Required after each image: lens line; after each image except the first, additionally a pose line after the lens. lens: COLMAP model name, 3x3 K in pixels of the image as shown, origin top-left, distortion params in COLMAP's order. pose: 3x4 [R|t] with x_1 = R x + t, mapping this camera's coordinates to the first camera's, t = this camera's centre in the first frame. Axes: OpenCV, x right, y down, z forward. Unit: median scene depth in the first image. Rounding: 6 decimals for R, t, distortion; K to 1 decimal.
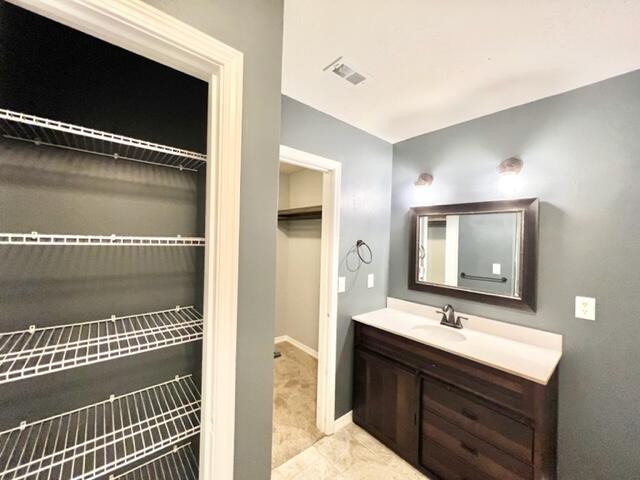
lens RADIAL K [[255.7, 0, 320.0], [0, 255.7, 240.0], [0, 0, 1]] dist [0.007207, 0.000019]
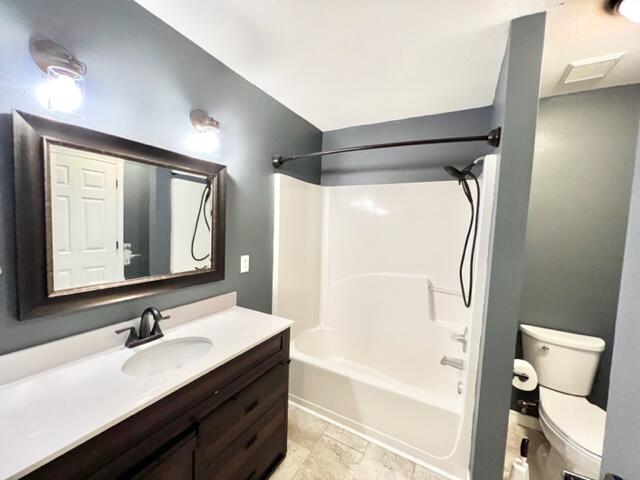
lens RADIAL K [[255.7, 0, 320.0], [0, 255.7, 240.0], [0, 0, 1]] dist [0.007207, 0.000019]
pose [[-0.345776, -0.098559, 0.933126, -0.225978], [-0.044534, 0.995071, 0.088600, 0.016445], [-0.937260, -0.010920, -0.348461, 0.917347]]
